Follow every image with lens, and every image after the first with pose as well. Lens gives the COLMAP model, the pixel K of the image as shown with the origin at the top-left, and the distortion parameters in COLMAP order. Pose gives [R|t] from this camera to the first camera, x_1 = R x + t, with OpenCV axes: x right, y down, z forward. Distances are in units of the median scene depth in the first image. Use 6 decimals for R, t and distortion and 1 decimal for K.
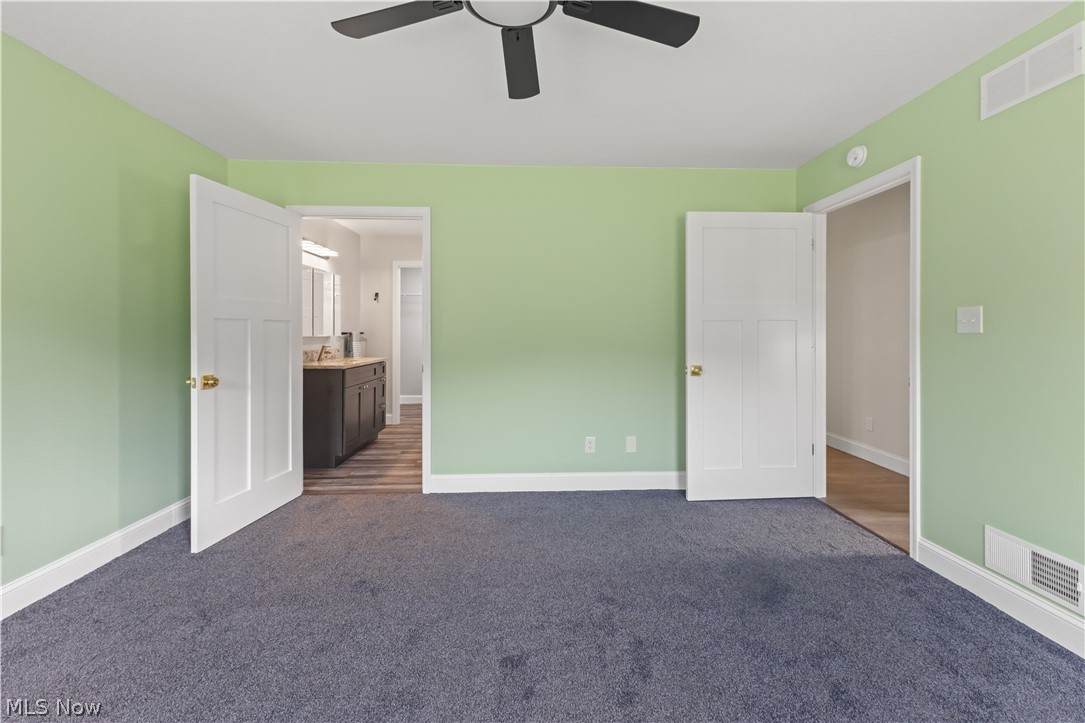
lens RADIAL K [[469.3, 0, 546.3], [0, 469.3, 331.0], [0, 0, 1]] dist [0.003877, -0.000416]
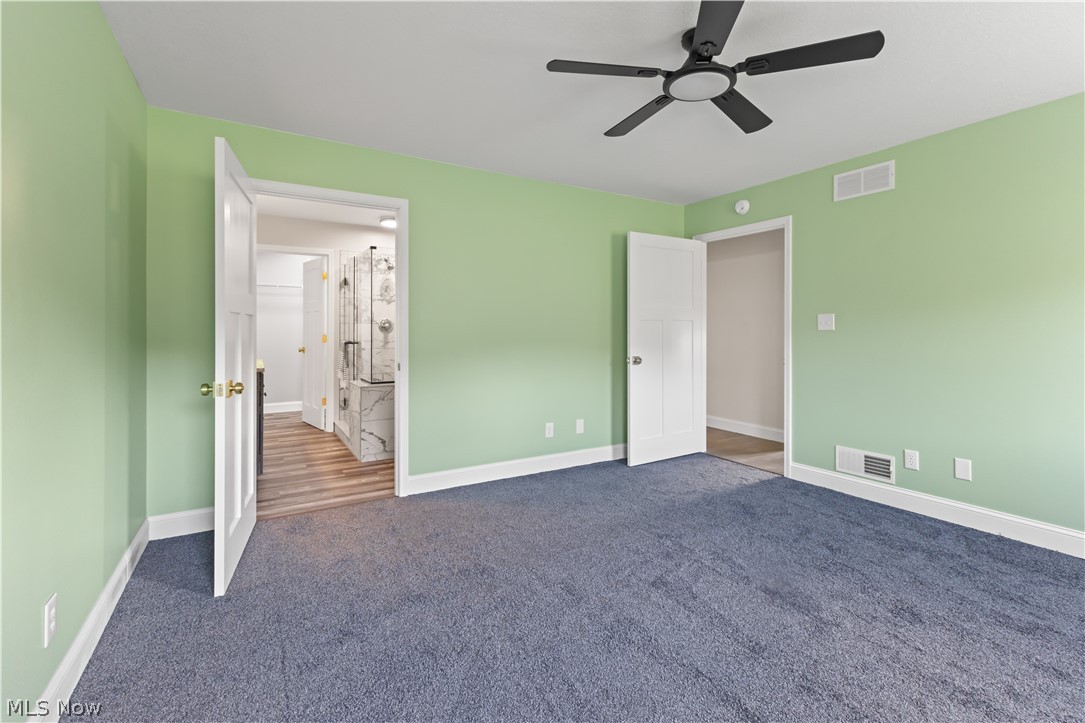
lens RADIAL K [[487.3, 0, 542.1], [0, 487.3, 329.4], [0, 0, 1]] dist [0.002462, 0.000204]
pose [[0.881188, 0.001870, 0.472762, -0.578036], [-0.002831, 0.999995, 0.001320, 0.001314], [-0.472758, -0.002502, 0.881189, -0.017632]]
